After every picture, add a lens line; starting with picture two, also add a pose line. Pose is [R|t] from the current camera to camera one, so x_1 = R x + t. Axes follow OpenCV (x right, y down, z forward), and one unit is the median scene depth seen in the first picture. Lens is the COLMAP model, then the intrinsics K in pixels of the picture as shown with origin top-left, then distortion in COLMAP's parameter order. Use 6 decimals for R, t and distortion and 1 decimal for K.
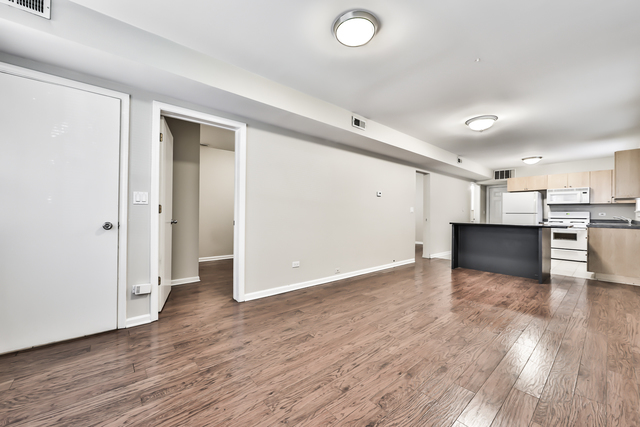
lens RADIAL K [[256.6, 0, 320.2], [0, 256.6, 210.8], [0, 0, 1]] dist [0.000849, -0.000099]
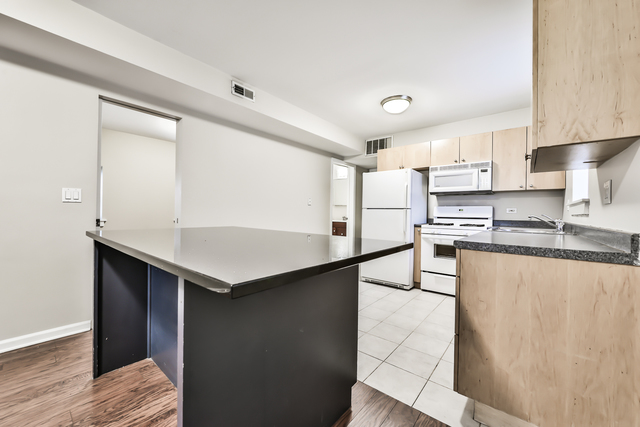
lens RADIAL K [[251.4, 0, 320.0], [0, 251.4, 213.5], [0, 0, 1]] dist [-0.020584, -0.000011]
pose [[0.987359, 0.005275, 0.158410, 0.556872], [-0.007460, 0.999885, 0.013201, 0.014349], [-0.158322, -0.014216, 0.987285, 0.491629]]
